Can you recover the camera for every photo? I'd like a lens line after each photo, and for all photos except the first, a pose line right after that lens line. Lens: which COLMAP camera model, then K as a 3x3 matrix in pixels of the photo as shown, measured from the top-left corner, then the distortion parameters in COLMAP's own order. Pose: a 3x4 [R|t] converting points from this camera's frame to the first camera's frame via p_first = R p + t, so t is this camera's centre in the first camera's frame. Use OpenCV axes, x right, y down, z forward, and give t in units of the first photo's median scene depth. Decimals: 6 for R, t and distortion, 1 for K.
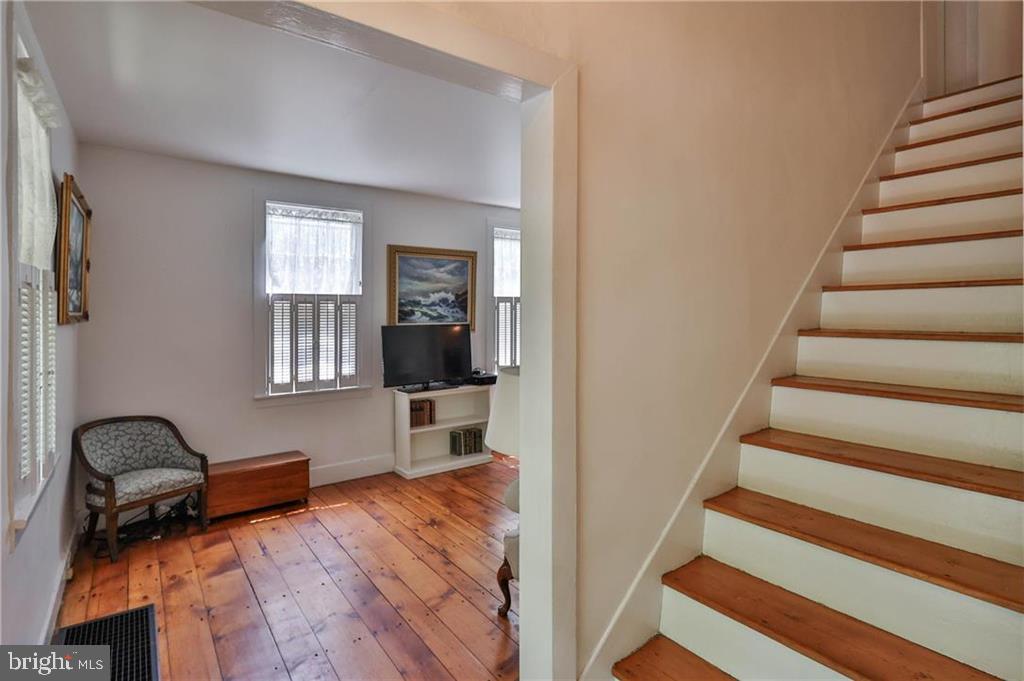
lens RADIAL K [[510.9, 0, 512.5], [0, 510.9, 312.9], [0, 0, 1]] dist [0.000461, 0.000170]
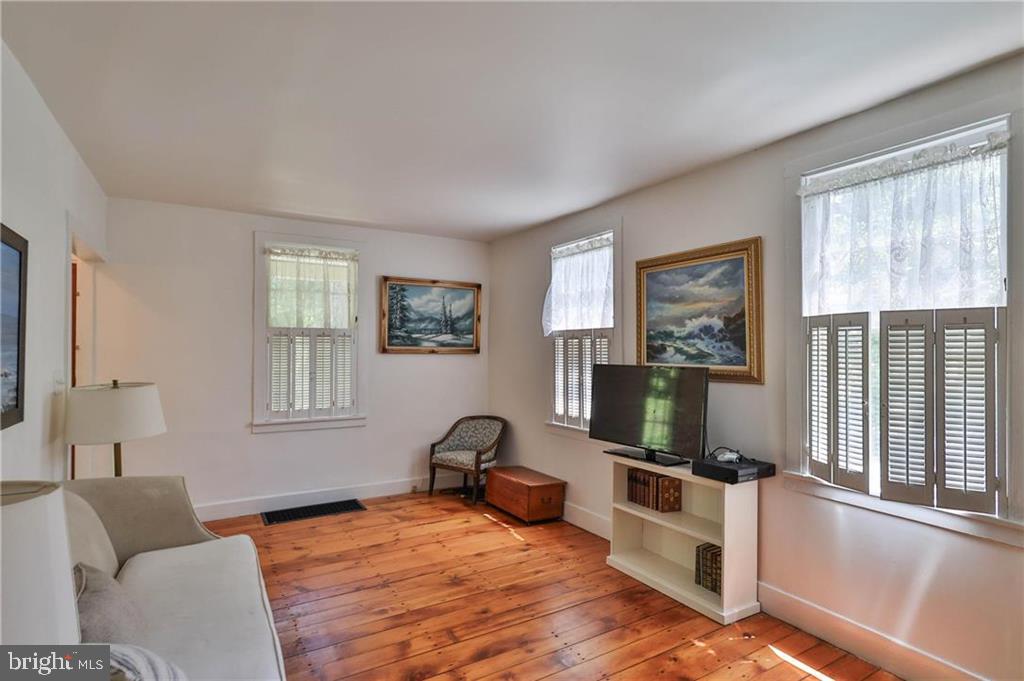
lens RADIAL K [[517.7, 0, 512.3], [0, 517.7, 345.5], [0, 0, 1]] dist [-0.001046, 0.000033]
pose [[-0.096869, -0.003603, -0.995291, 0.551624], [-0.000963, 0.999993, -0.003526, -0.002111], [0.995297, 0.000617, -0.096871, 0.869554]]
